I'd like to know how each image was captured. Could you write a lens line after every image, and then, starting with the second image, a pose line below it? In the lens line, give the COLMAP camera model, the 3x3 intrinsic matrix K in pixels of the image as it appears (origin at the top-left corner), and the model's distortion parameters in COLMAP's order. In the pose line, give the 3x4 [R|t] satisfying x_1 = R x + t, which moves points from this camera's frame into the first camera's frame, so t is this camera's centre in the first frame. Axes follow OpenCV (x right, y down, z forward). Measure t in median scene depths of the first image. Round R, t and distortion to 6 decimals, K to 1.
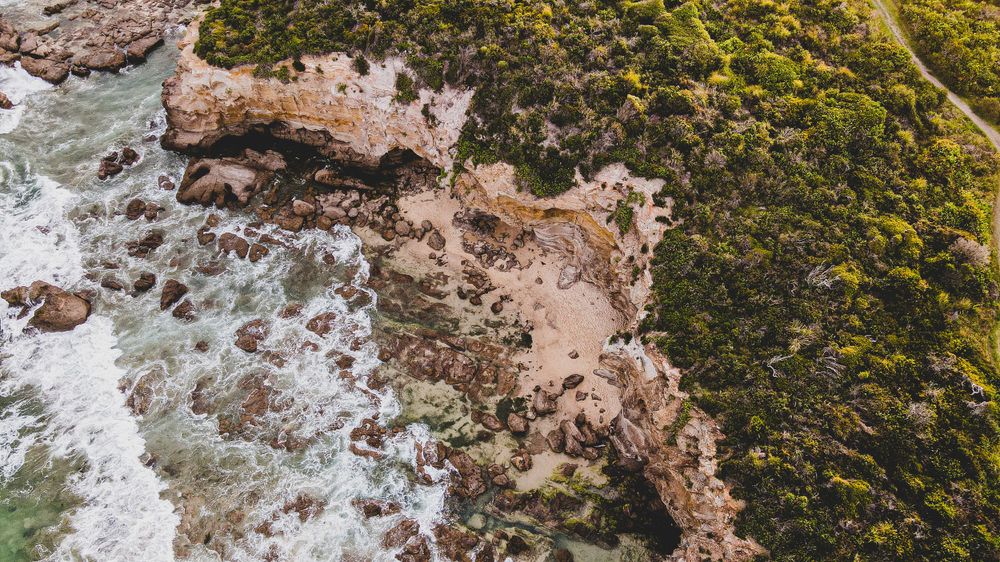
lens RADIAL K [[728.0, 0, 501.5], [0, 728.0, 287.1], [0, 0, 1]] dist [0.007984, 0.011316]
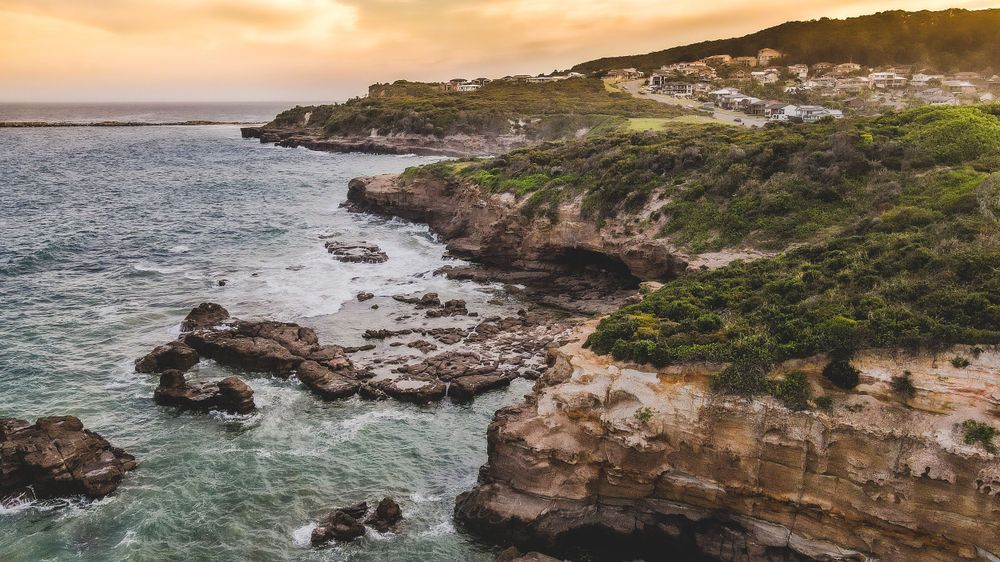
lens RADIAL K [[728.0, 0, 492.3], [0, 728.0, 282.9], [0, 0, 1]] dist [0.007984, 0.011316]
pose [[0.917004, 0.093031, -0.387877, -0.292535], [-0.332792, 0.714514, -0.615401, -0.021873], [0.219893, 0.693408, 0.686173, 0.617290]]
